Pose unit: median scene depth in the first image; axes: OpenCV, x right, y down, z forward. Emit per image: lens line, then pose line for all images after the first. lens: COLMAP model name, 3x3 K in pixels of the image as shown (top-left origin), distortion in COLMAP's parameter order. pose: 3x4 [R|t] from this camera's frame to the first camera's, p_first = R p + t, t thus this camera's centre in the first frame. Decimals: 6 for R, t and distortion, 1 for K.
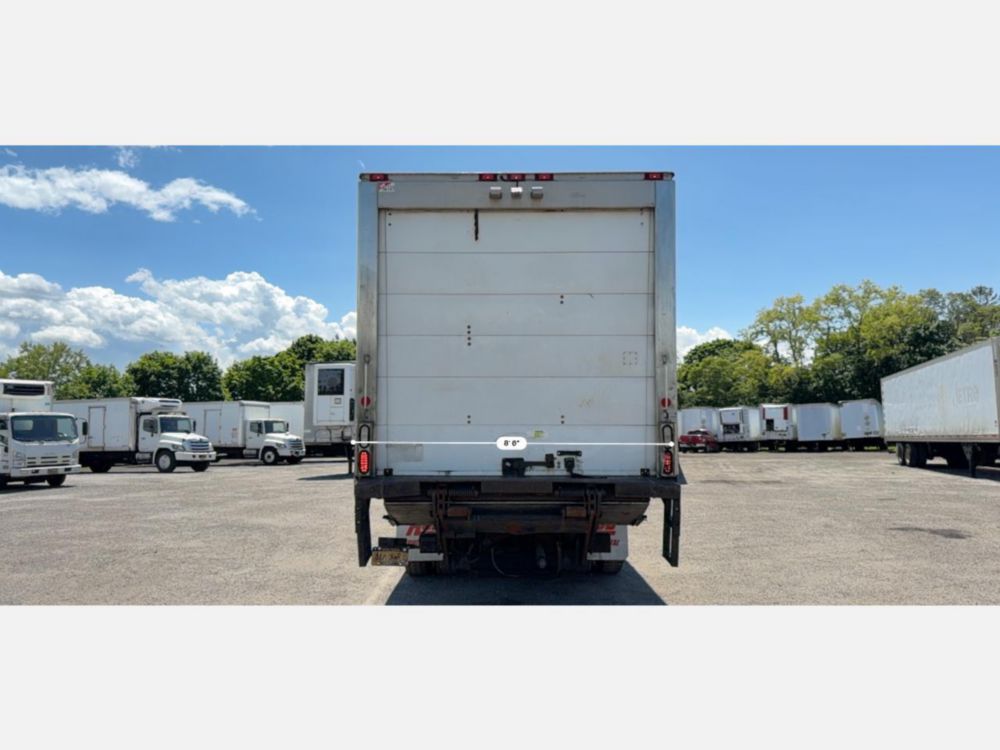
lens RADIAL K [[706.1, 0, 499.4], [0, 706.1, 381.0], [0, 0, 1]] dist [0.053728, -0.061050]
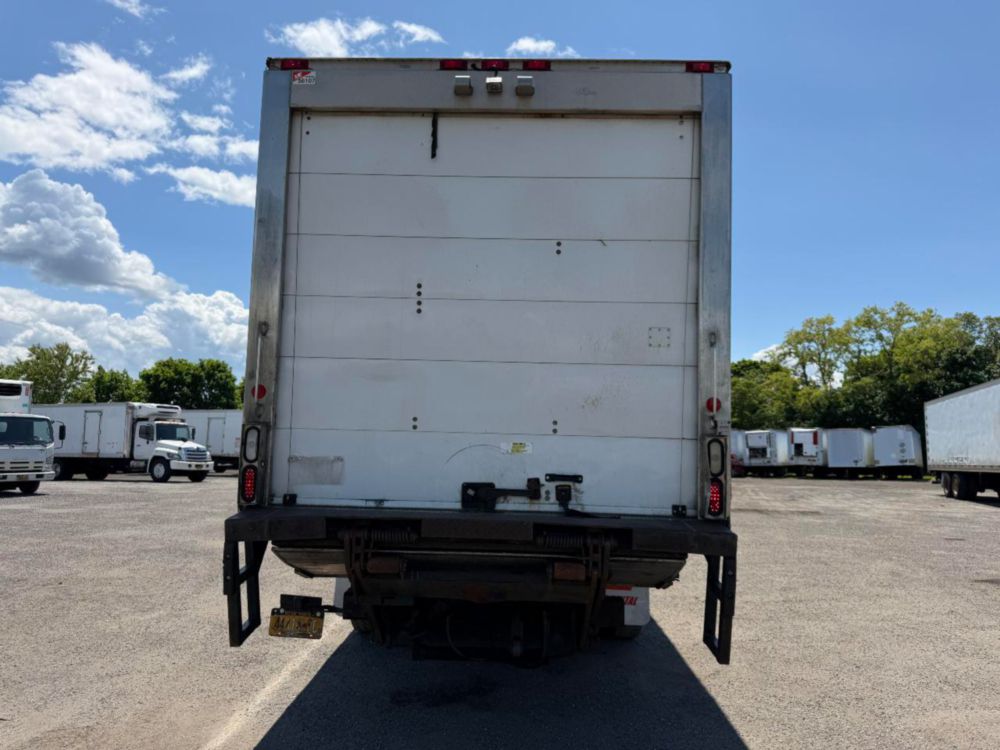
lens RADIAL K [[706.1, 0, 501.2], [0, 706.1, 382.4], [0, 0, 1]] dist [0.053728, -0.061050]
pose [[0.999330, 0.024822, -0.026896, 0.023948], [-0.025414, 0.999437, -0.021902, 0.012270], [0.026337, 0.022571, 0.999398, 0.143881]]
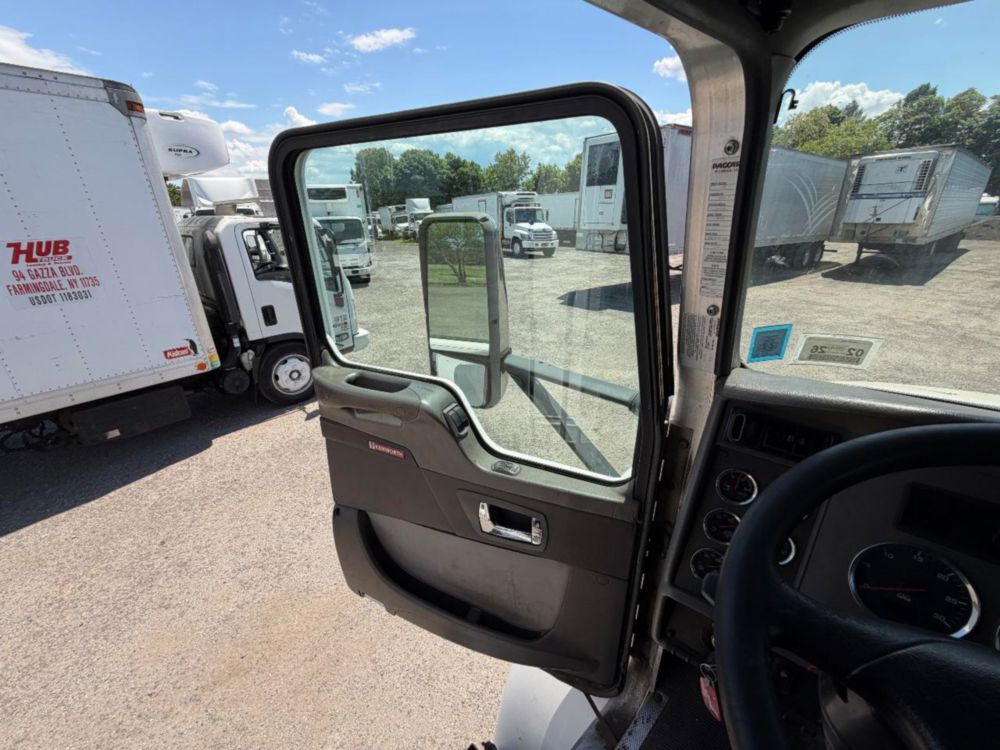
lens RADIAL K [[398.4, 0, 497.9], [0, 398.4, 373.2], [0, 0, 1]] dist [-0.000269, -0.000041]
pose [[0.741854, 0.248304, -0.622895, -0.030109], [0.061375, 0.899873, 0.431811, 0.020133], [0.667747, -0.358571, 0.652335, 1.128965]]
